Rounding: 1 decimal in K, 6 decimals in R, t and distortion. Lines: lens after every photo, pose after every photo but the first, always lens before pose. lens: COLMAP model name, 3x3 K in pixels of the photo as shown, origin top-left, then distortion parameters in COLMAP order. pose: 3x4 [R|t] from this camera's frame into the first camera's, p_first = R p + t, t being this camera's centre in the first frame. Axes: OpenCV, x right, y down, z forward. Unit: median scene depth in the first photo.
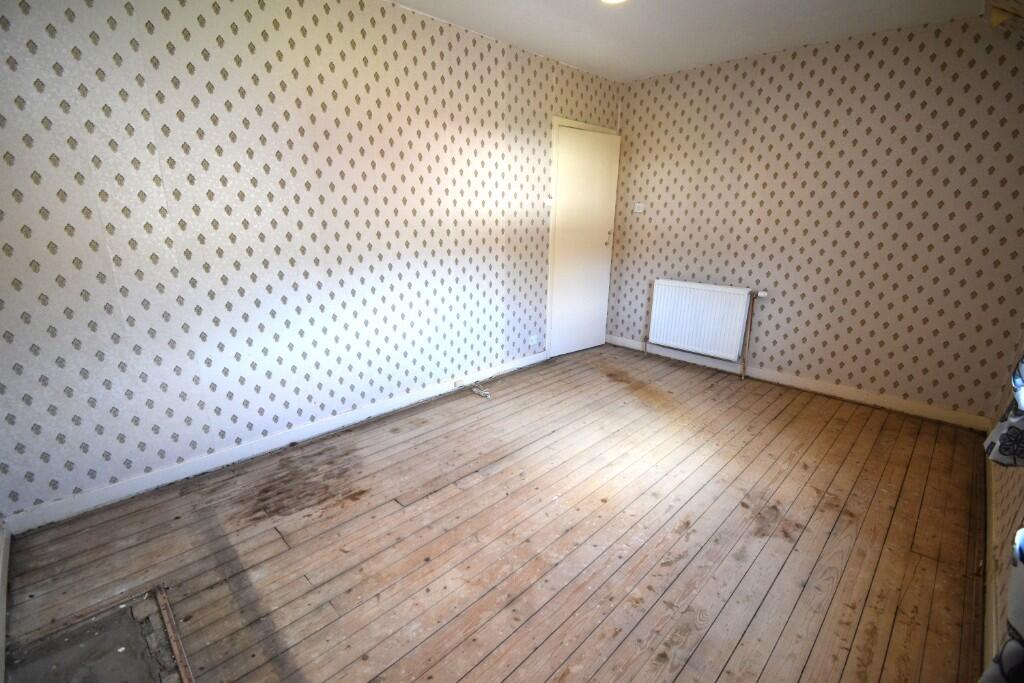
lens RADIAL K [[451.7, 0, 512.0], [0, 451.7, 341.5], [0, 0, 1]] dist [0.020854, -0.025399]
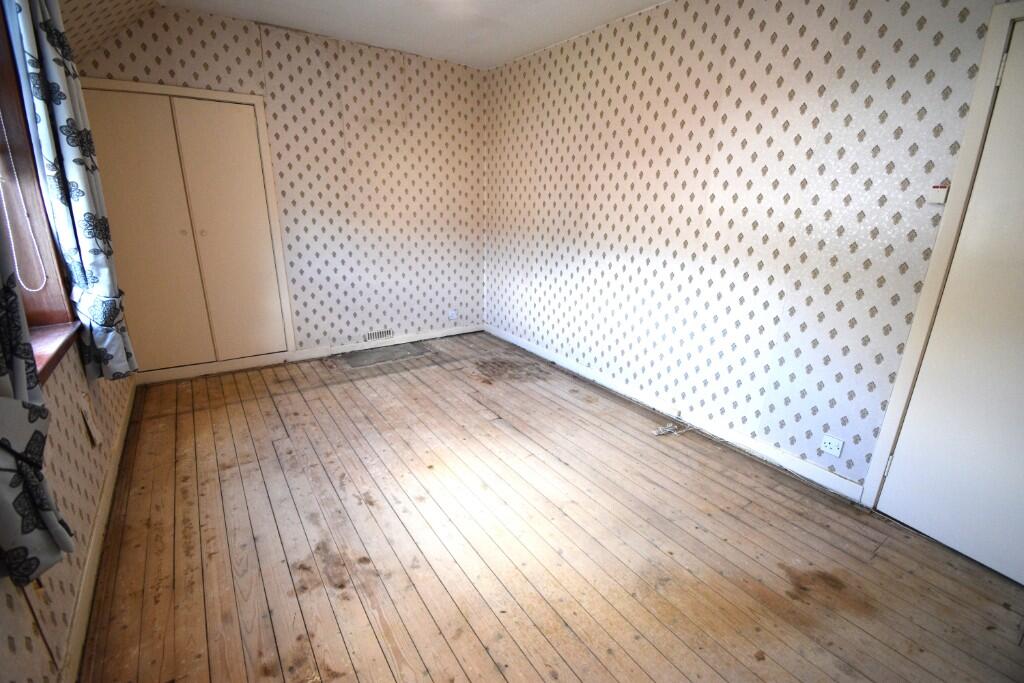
lens RADIAL K [[451.7, 0, 512.0], [0, 451.7, 341.5], [0, 0, 1]] dist [0.020854, -0.025399]
pose [[-0.178171, 0.276774, -0.944273, 1.092398], [-0.301535, 0.898103, 0.320137, -0.320386], [0.936660, 0.341771, -0.076559, 1.143833]]
